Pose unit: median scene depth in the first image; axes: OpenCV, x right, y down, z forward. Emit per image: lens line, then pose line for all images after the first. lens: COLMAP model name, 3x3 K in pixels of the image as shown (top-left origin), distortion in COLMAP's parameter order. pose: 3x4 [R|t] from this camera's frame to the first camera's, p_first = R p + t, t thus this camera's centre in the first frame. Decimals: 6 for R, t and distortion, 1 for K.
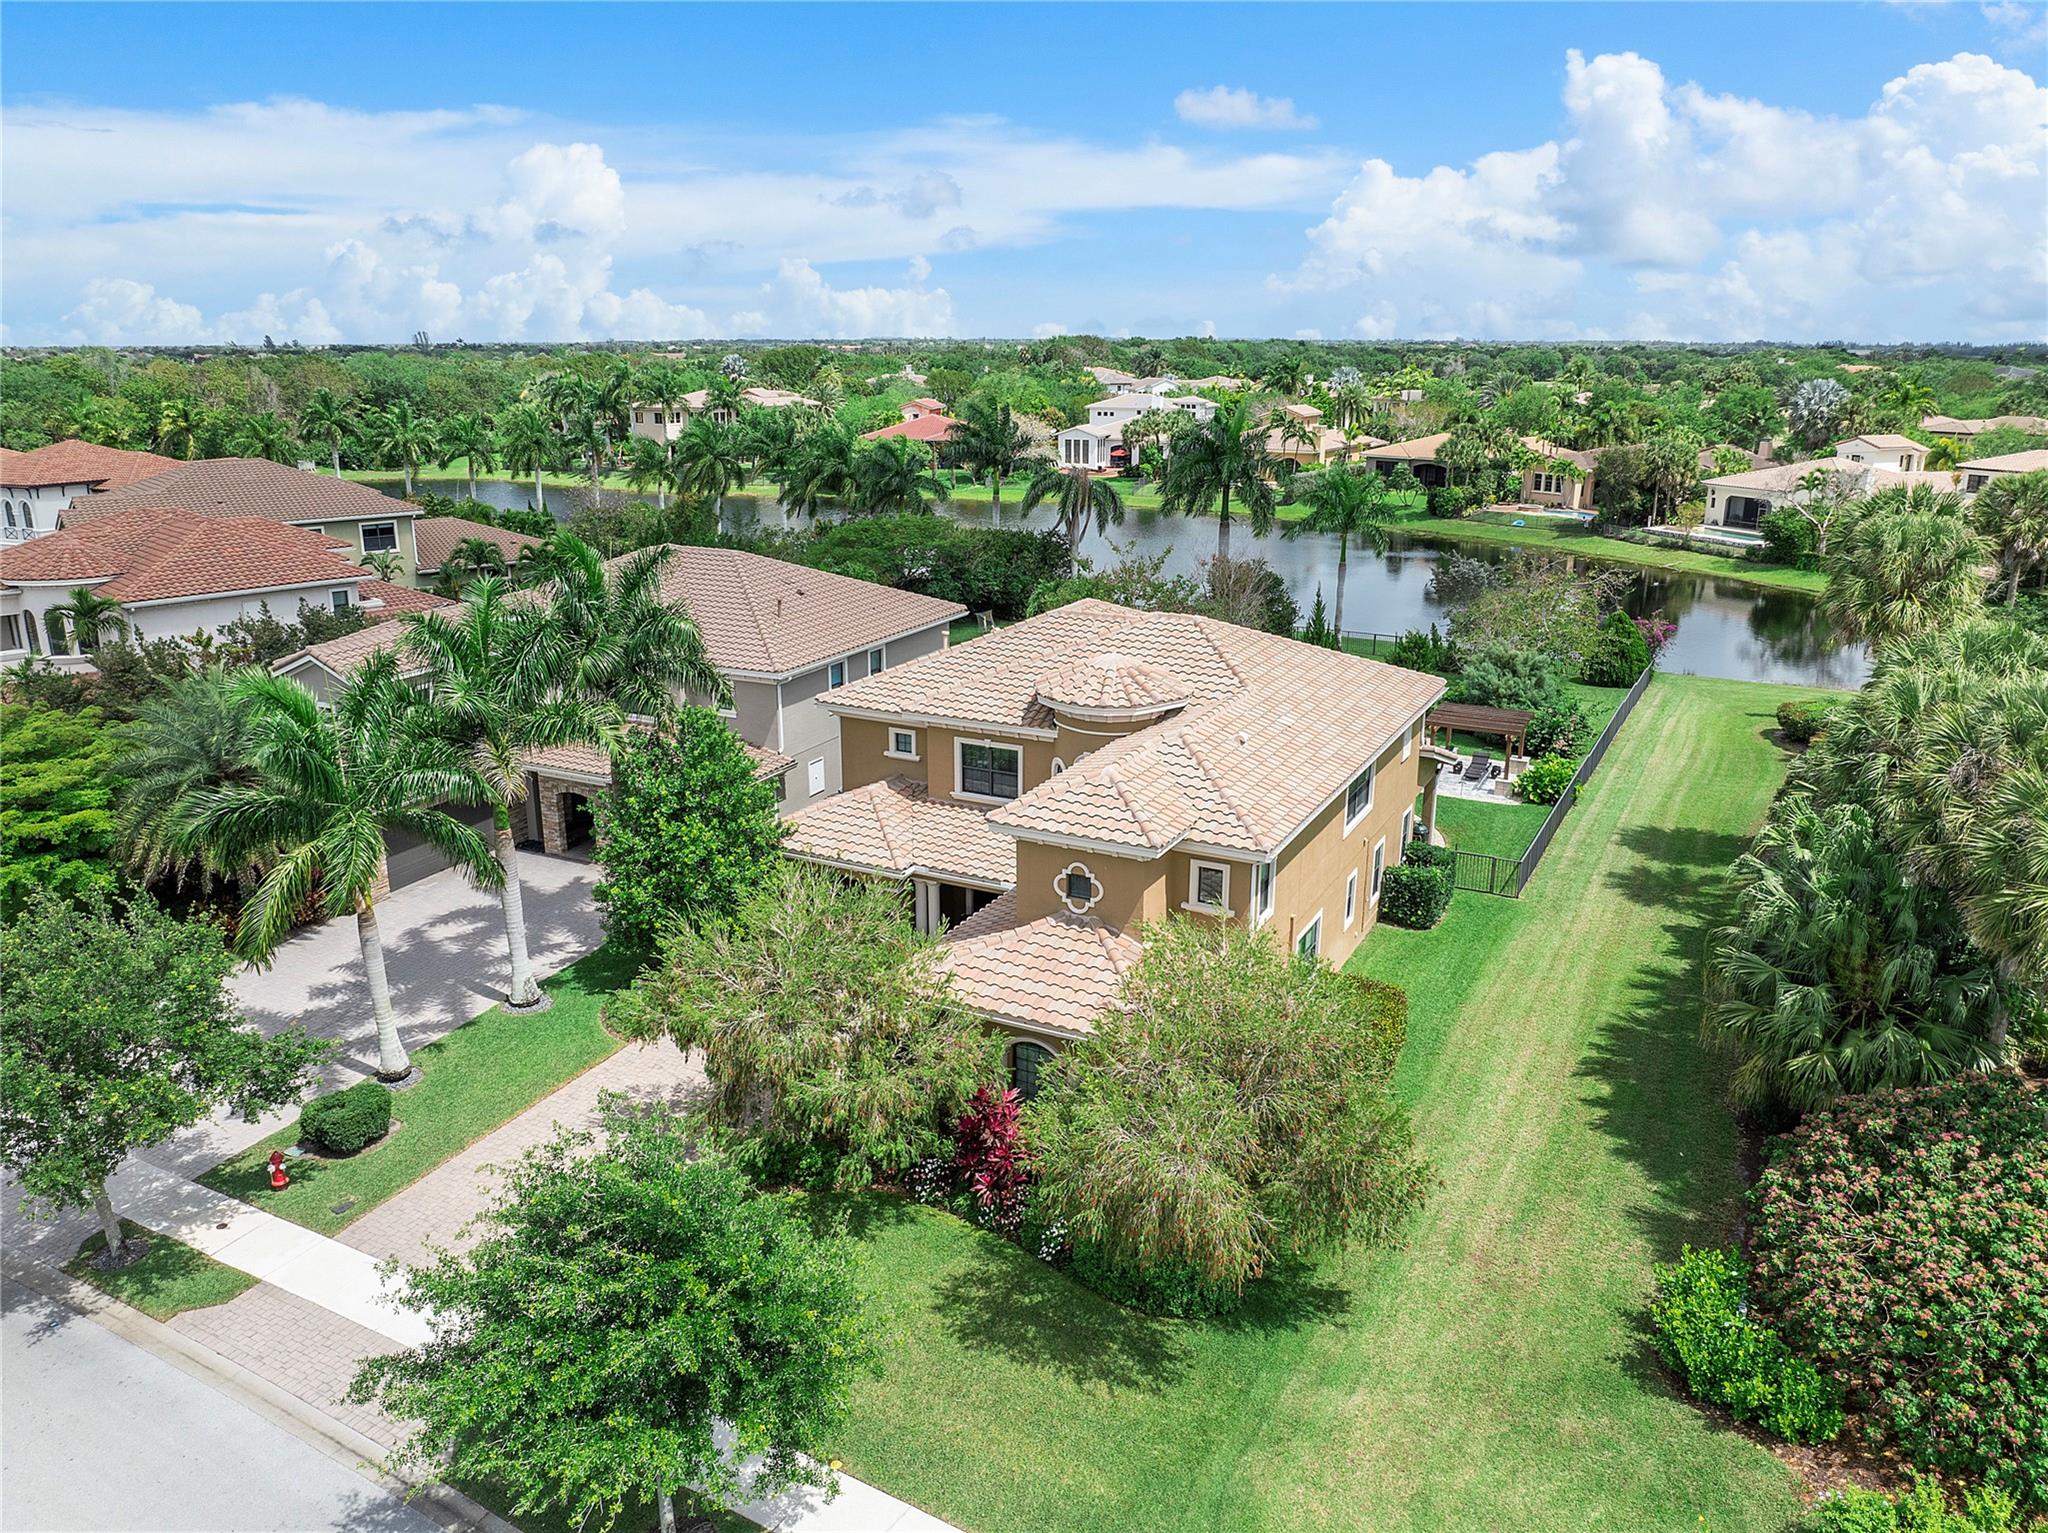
lens RADIAL K [[1475.5, 0, 1024.0], [0, 1475.5, 766.5], [0, 0, 1]] dist [-0.029722, -0.003807]
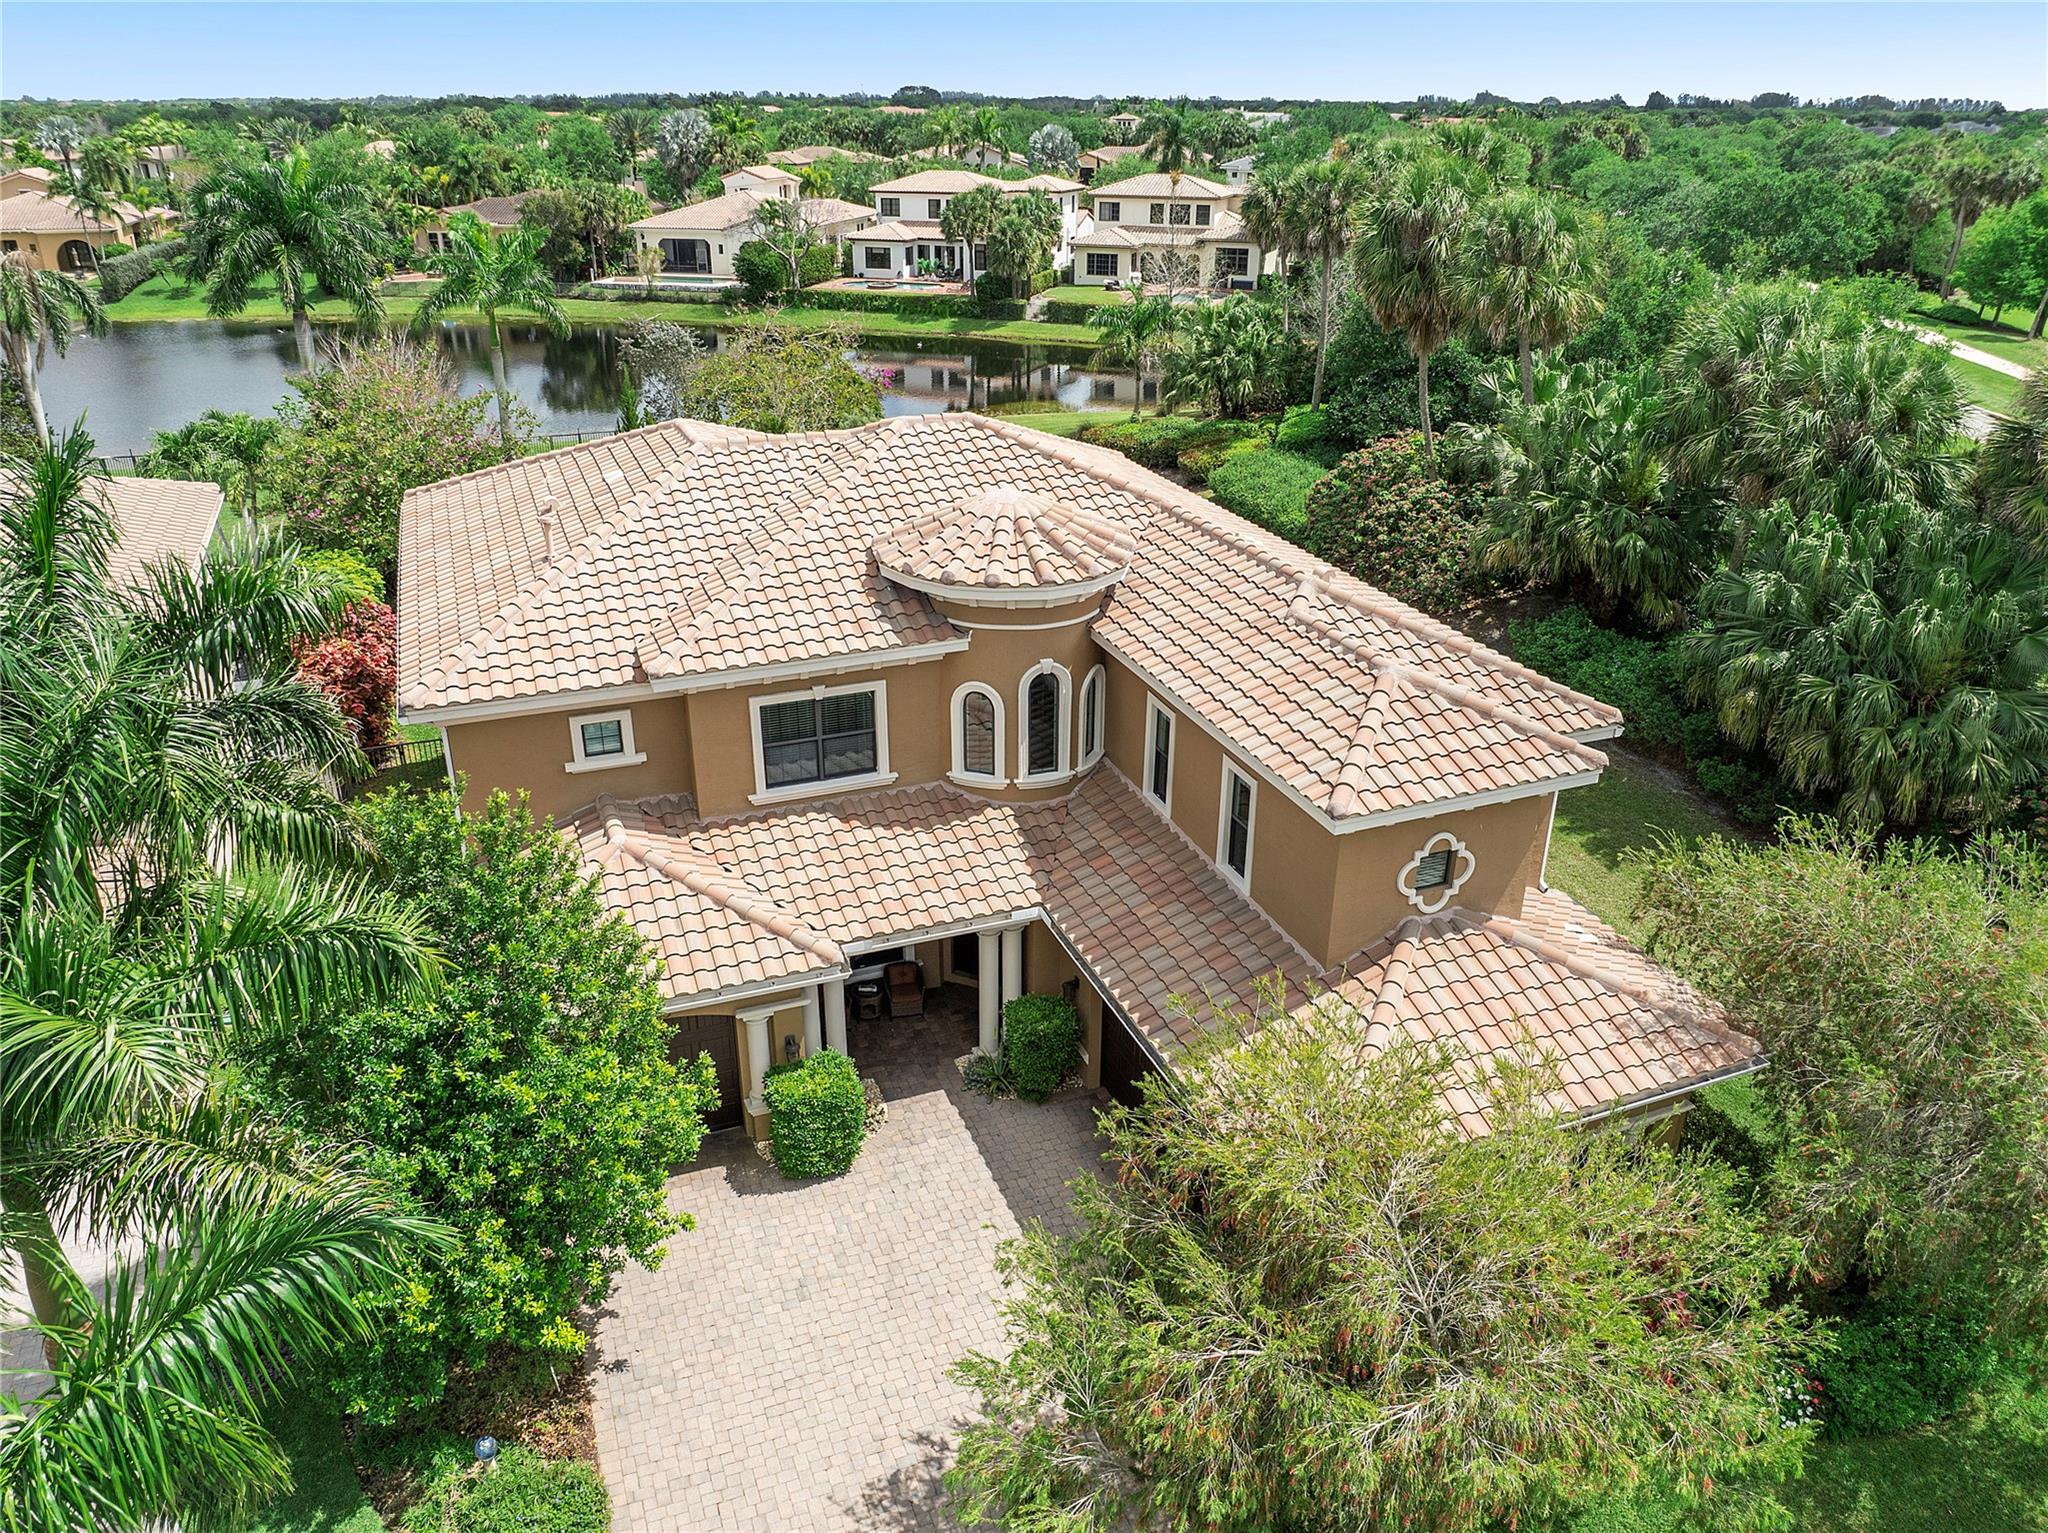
lens RADIAL K [[1475.5, 0, 1024.0], [0, 1475.5, 766.5], [0, 0, 1]] dist [-0.029722, -0.003807]
pose [[0.657267, -0.311352, 0.686338, -0.129439], [0.208066, 0.950246, 0.231820, -0.036266], [-0.724368, -0.009564, 0.689347, 0.196085]]
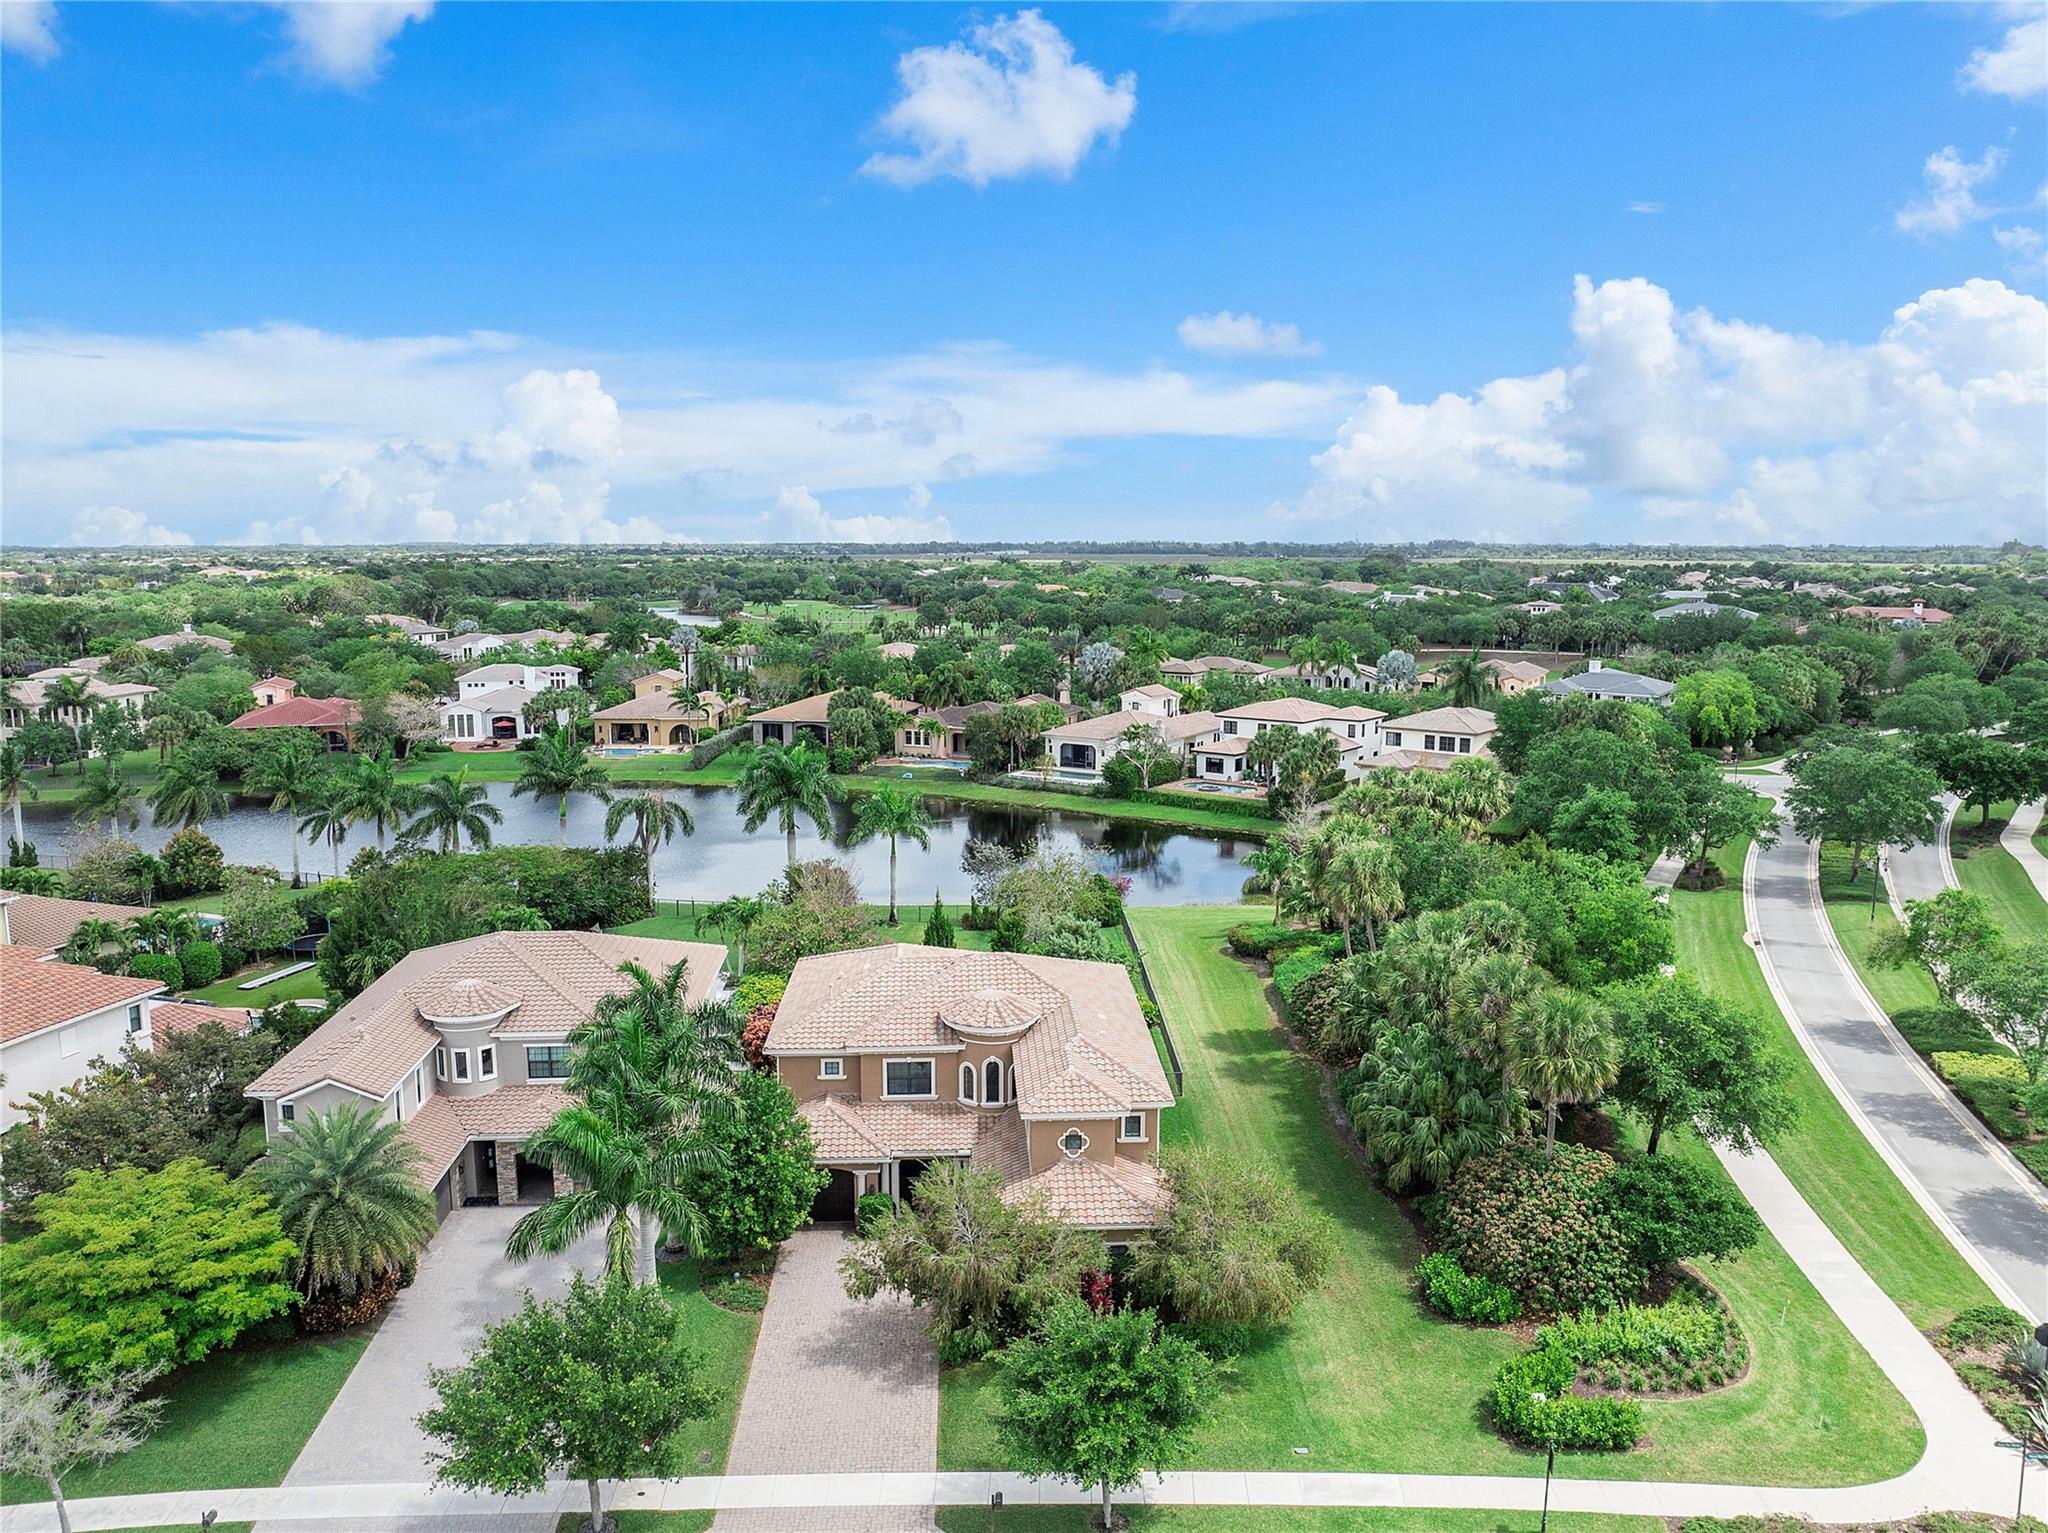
lens RADIAL K [[1519.7, 0, 1024.0], [0, 1519.7, 766.5], [0, 0, 1]] dist [-0.048477, -0.002499]
pose [[0.865158, -0.080854, 0.494939, -0.232376], [0.143772, 0.985480, -0.090325, -0.053882], [-0.480450, 0.149304, 0.864220, -0.150185]]
